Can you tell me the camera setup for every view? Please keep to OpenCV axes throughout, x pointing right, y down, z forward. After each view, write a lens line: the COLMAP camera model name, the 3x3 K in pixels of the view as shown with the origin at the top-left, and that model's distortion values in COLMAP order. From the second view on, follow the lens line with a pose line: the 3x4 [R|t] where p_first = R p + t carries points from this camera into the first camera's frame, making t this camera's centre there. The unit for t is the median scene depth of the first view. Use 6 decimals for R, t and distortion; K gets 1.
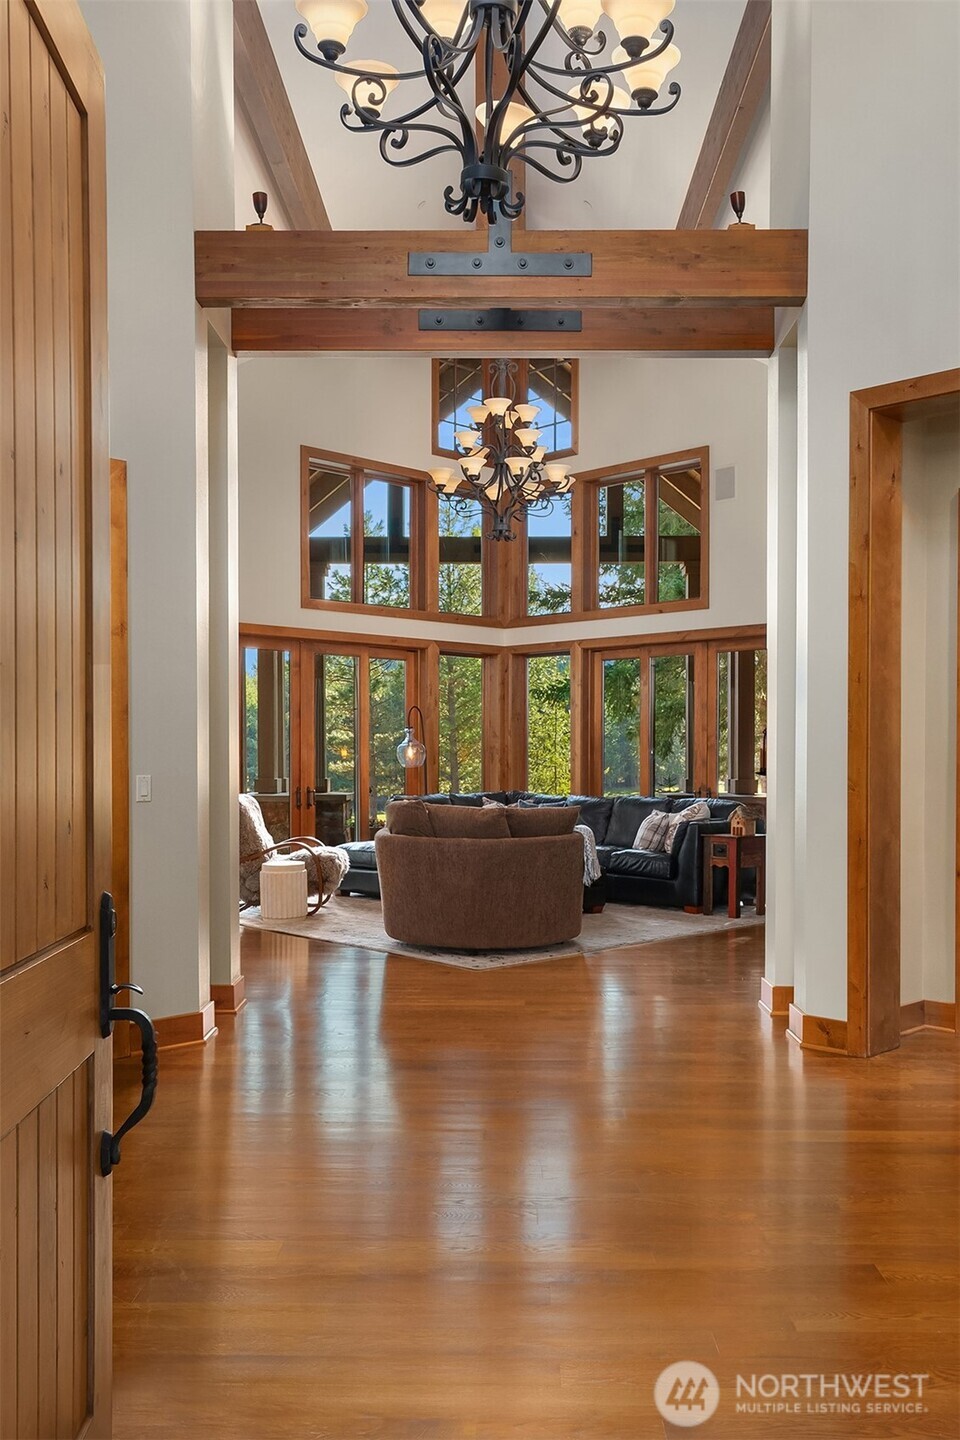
lens RADIAL K [[1148.0, 0, 480.0], [0, 1148.0, 720.0], [0, 0, 1]] dist [-0.004186, -0.000776]
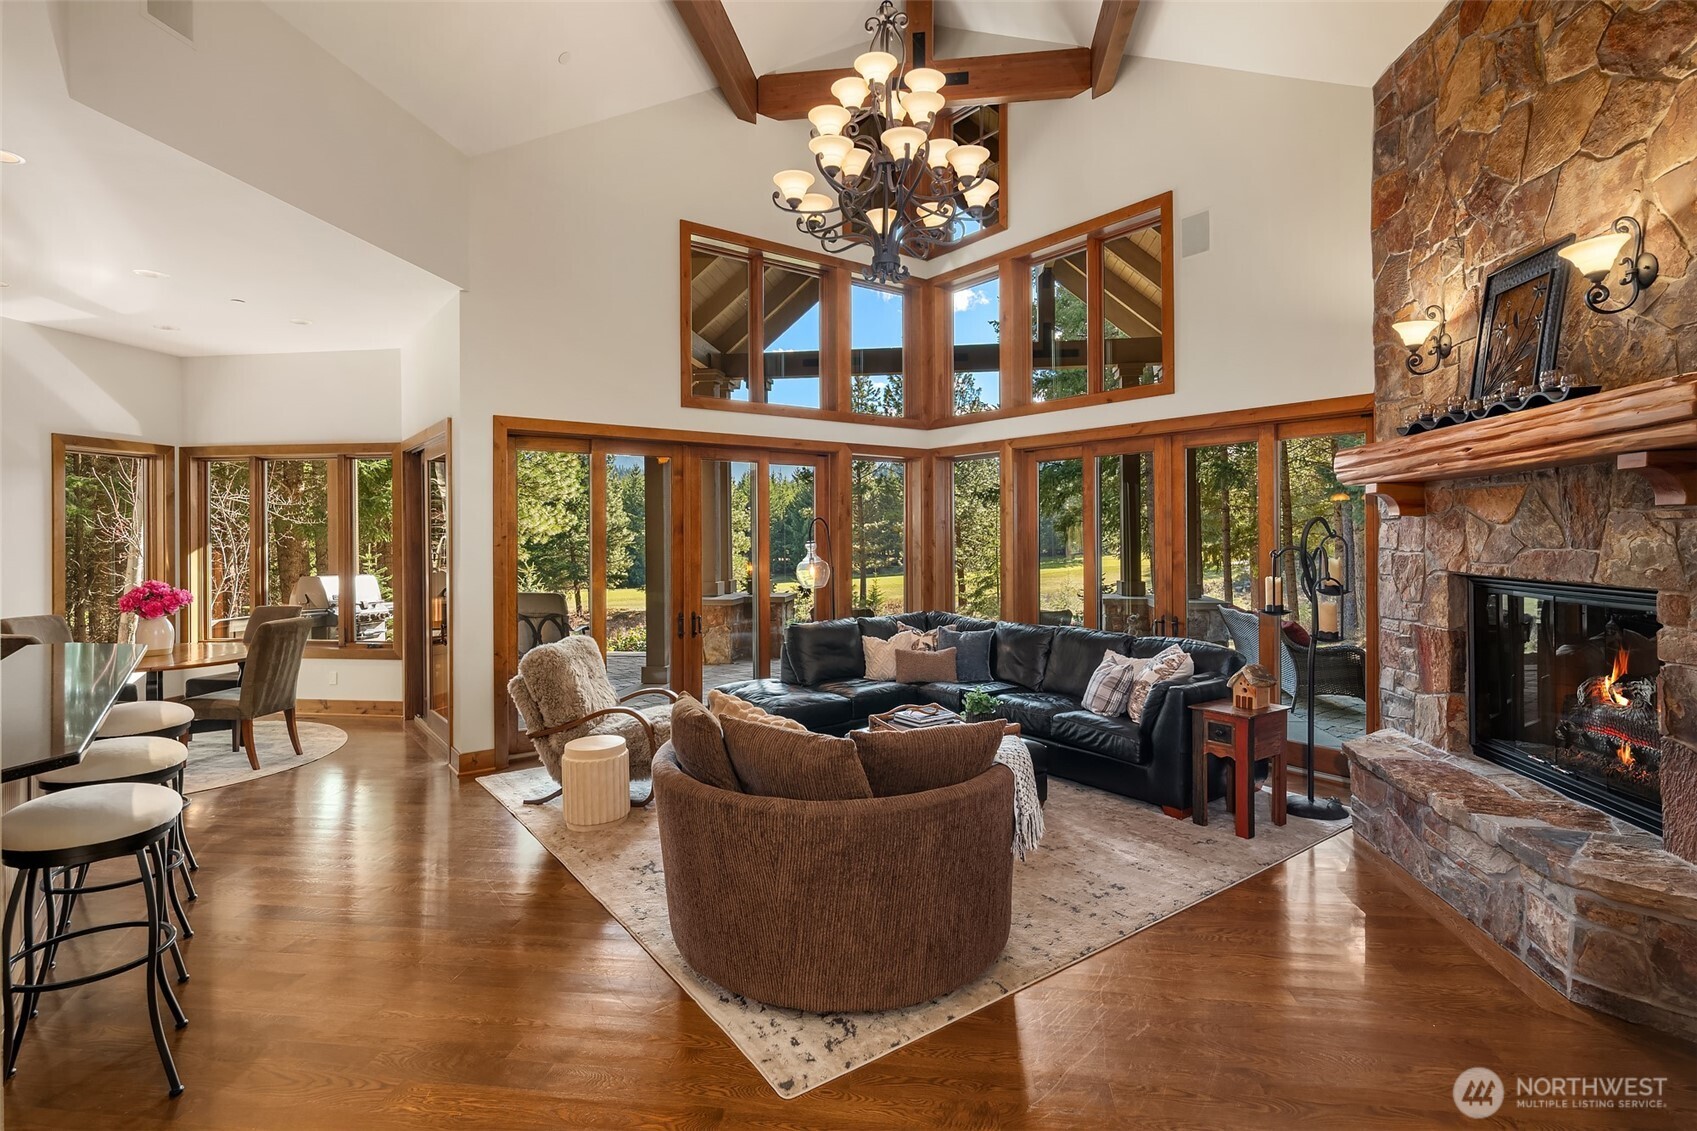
lens RADIAL K [[847.8, 0, 816.9], [0, 847.8, 521.9], [0, 0, 1]] dist [-0.001535, -0.000798]
pose [[0.989700, -0.008689, -0.142890, 0.036006], [0.009861, 0.999923, 0.007491, -0.014310], [0.142814, -0.008823, 0.989710, 0.374996]]
